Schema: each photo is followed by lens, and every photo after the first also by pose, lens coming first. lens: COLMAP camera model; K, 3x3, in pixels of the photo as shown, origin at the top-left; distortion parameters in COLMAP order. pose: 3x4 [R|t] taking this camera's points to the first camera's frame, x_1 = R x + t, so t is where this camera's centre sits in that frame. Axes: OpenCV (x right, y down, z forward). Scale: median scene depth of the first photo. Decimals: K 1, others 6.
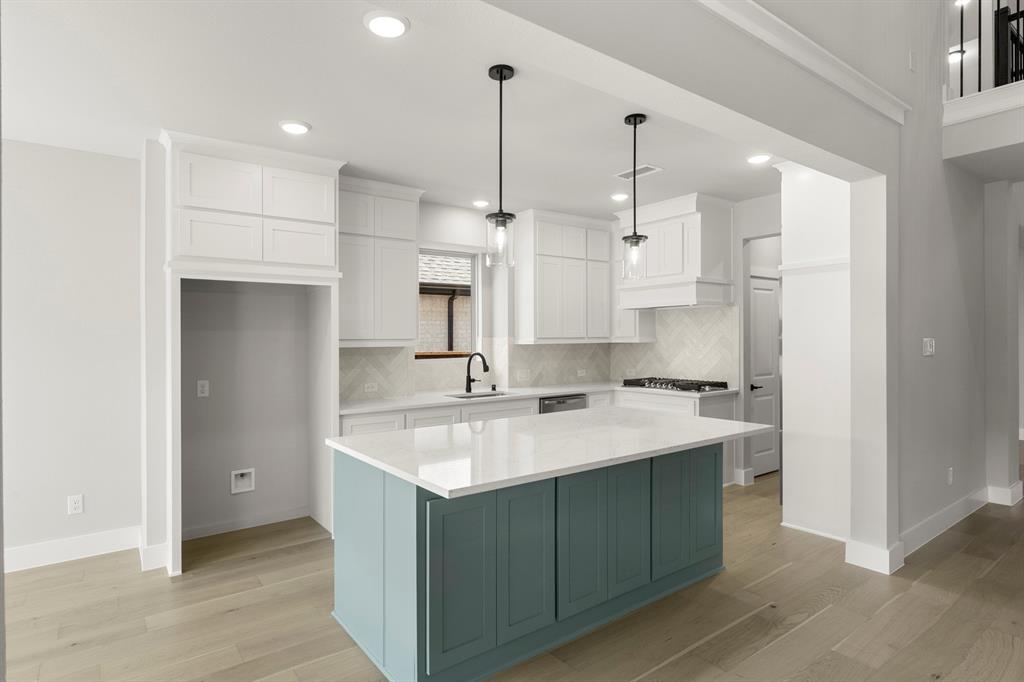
lens RADIAL K [[533.1, 0, 508.1], [0, 533.1, 327.7], [0, 0, 1]] dist [0.002394, 0.000408]
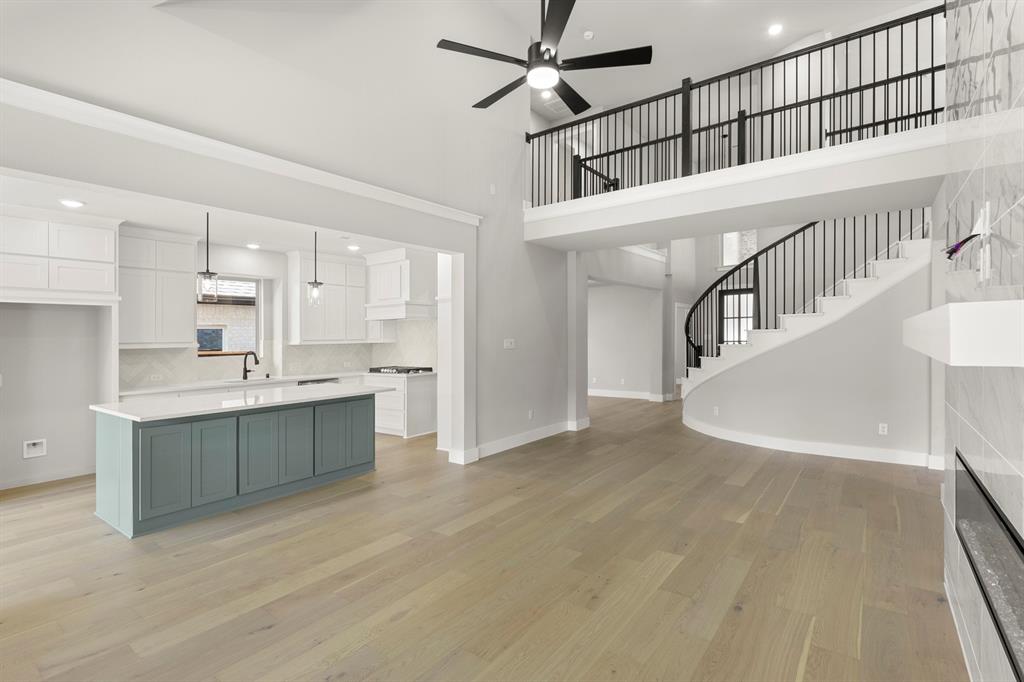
lens RADIAL K [[456.2, 0, 514.4], [0, 456.2, 328.5], [0, 0, 1]] dist [0.000316, 0.000315]
pose [[0.953215, -0.000048, 0.302293, 0.247325], [0.000654, 0.999998, -0.001903, -0.010831], [-0.302292, 0.002012, 0.953213, -0.373056]]
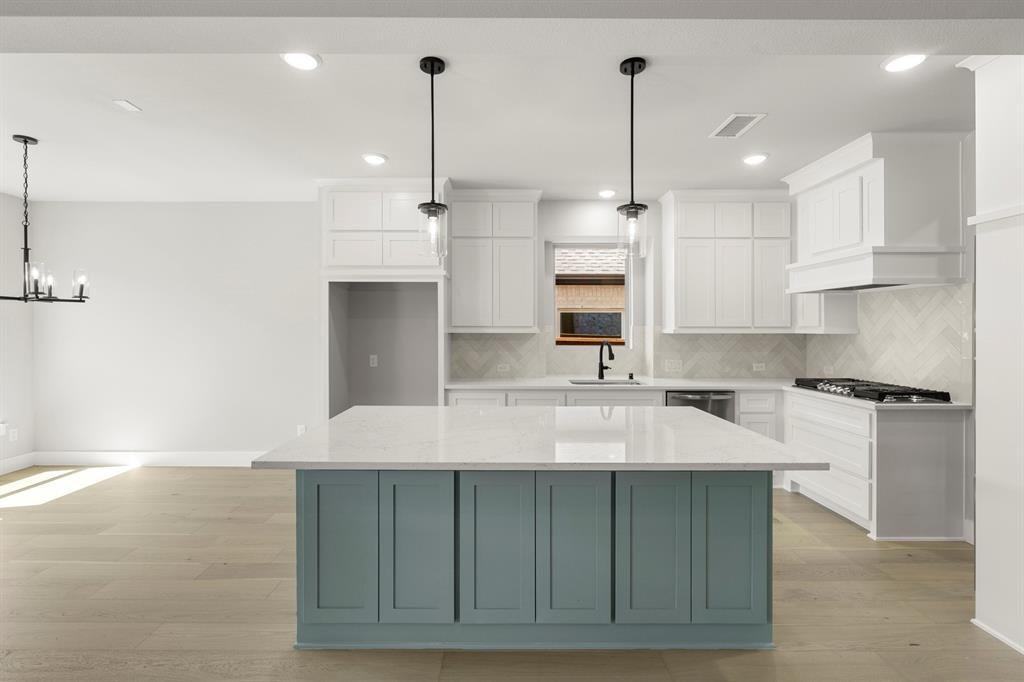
lens RADIAL K [[456.6, 0, 506.7], [0, 456.6, 318.4], [0, 0, 1]] dist [-0.001237, -0.000355]
pose [[0.812775, -0.000616, -0.582578, 0.301922], [0.002472, 0.999994, 0.002391, 0.001847], [0.582573, -0.003384, 0.812772, 0.184887]]
